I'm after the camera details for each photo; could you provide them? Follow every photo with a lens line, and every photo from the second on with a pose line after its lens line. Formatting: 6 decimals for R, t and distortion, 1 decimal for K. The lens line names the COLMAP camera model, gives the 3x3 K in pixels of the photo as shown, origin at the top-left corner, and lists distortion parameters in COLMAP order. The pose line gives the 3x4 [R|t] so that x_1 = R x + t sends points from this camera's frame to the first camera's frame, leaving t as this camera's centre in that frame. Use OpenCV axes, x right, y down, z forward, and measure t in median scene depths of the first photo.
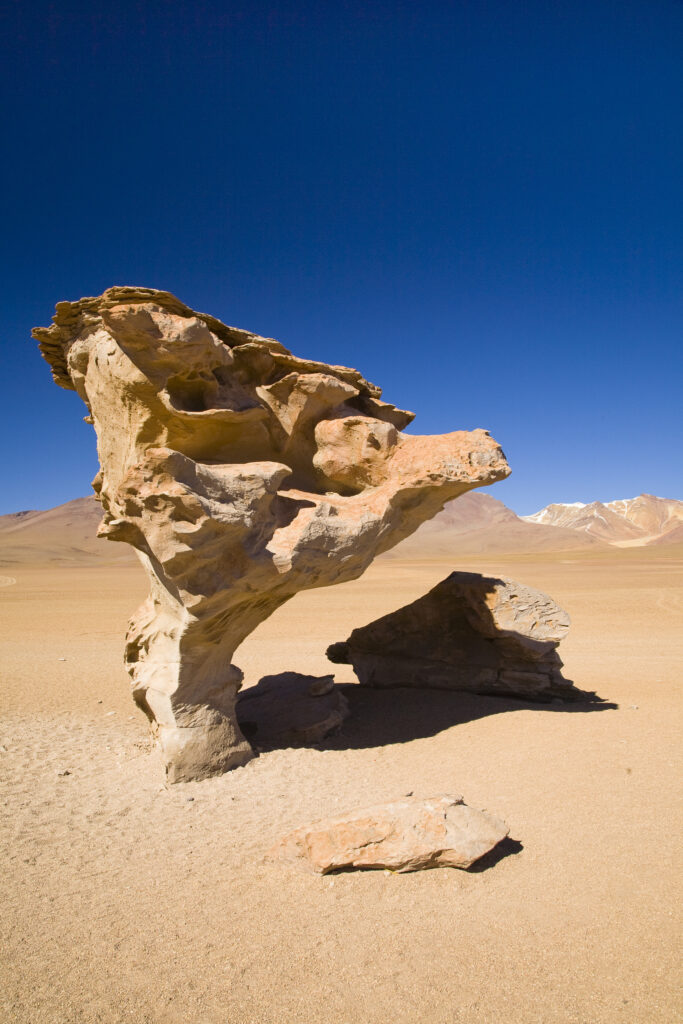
lens RADIAL K [[955.6, 0, 313.3], [0, 955.6, 514.4], [0, 0, 1]] dist [-0.002323, 0.000000]
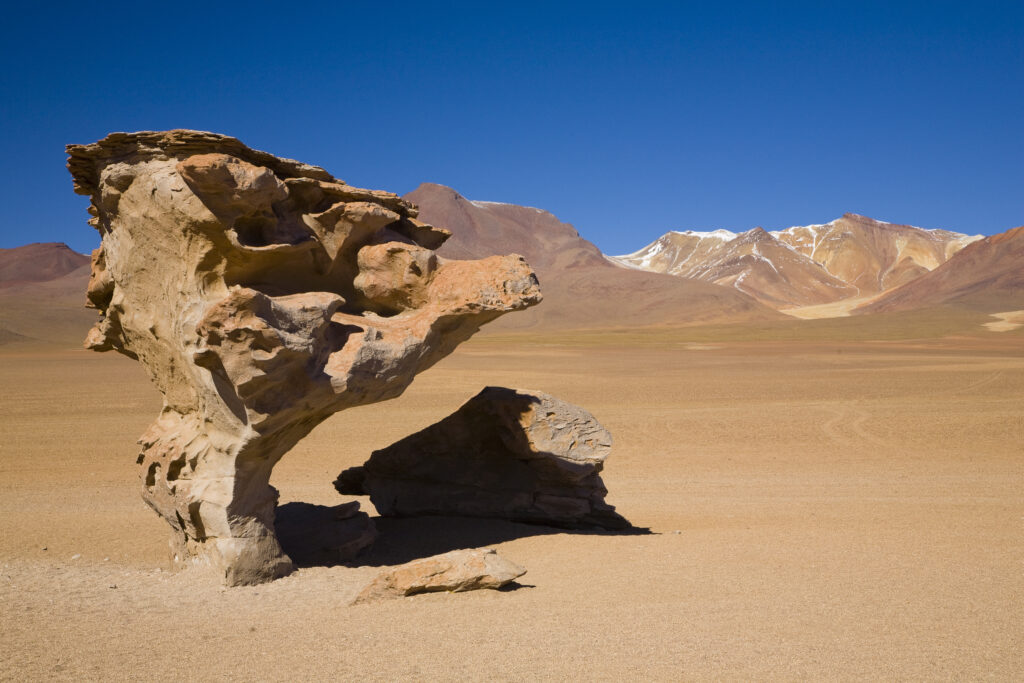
lens RADIAL K [[1777.4, 0, 506.5], [0, 1777.4, 340.6], [0, 0, 1]] dist [0.293759, 0.000000]
pose [[0.986936, 0.004629, 0.161047, -0.156770], [-0.011742, 0.998996, 0.043242, -0.083819], [-0.160685, -0.044568, 0.985999, -0.980543]]
